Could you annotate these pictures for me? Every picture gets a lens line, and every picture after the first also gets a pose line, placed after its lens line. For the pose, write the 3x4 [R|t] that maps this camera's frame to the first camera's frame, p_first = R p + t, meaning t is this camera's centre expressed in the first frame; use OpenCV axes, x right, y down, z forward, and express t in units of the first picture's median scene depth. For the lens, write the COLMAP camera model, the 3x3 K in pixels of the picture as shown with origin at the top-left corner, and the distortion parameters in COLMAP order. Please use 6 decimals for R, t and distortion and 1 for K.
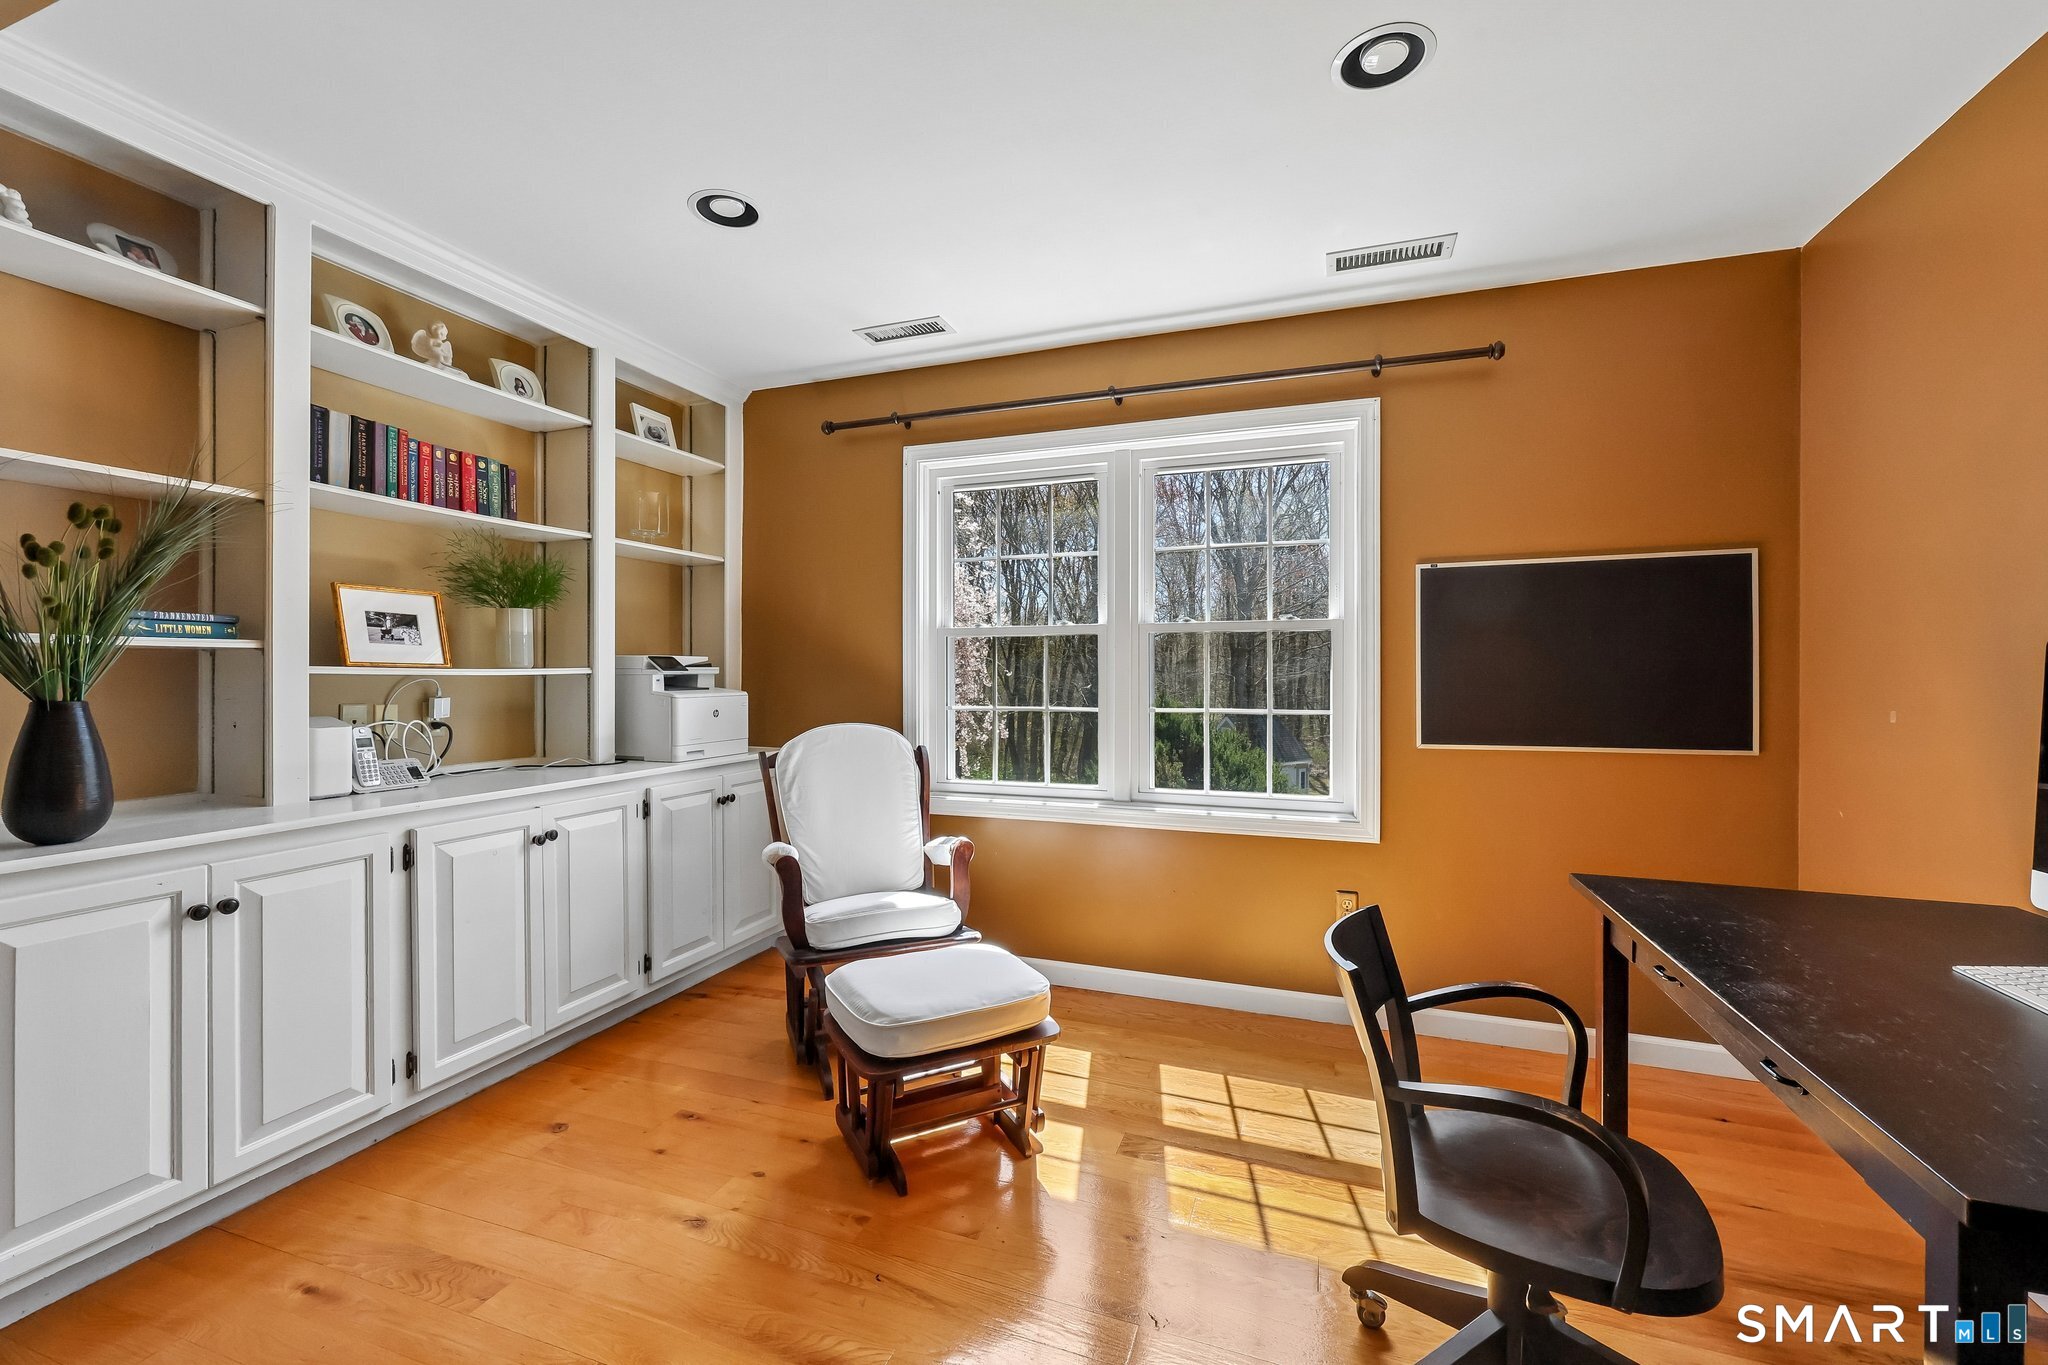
lens RADIAL K [[833.5, 0, 1022.7], [0, 833.5, 682.8], [0, 0, 1]] dist [-0.001359, -0.000053]
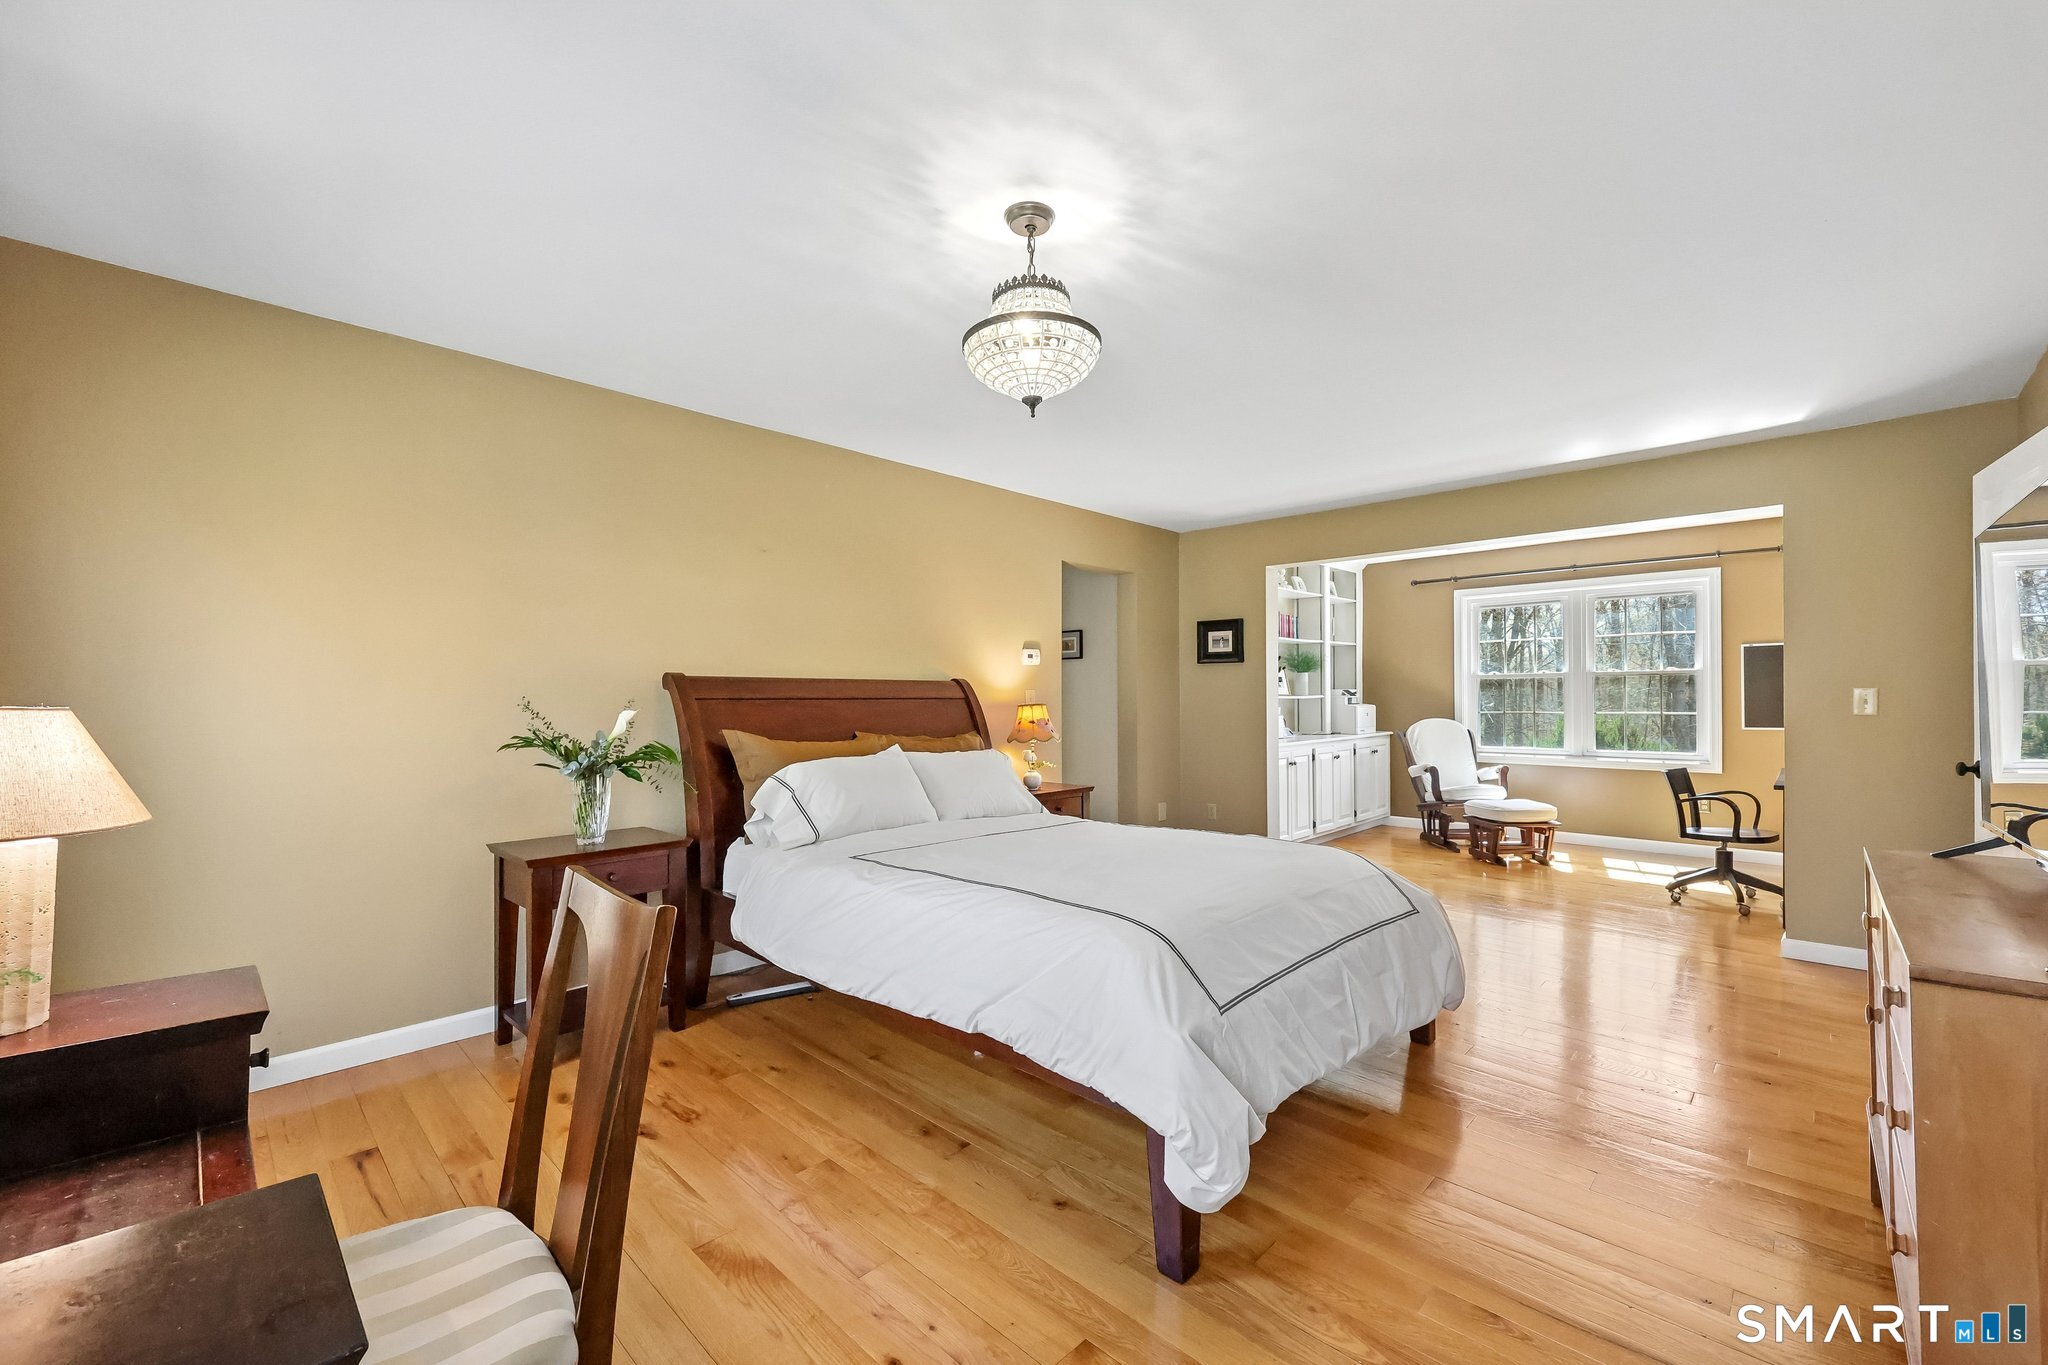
lens RADIAL K [[833.5, 0, 1013.9], [0, 833.5, 693.6], [0, 0, 1]] dist [-0.001359, -0.000053]
pose [[0.910531, -0.007215, -0.413378, -0.327437], [0.003878, 0.999953, -0.008911, -0.003405], [0.413423, 0.006511, 0.910516, -1.601775]]
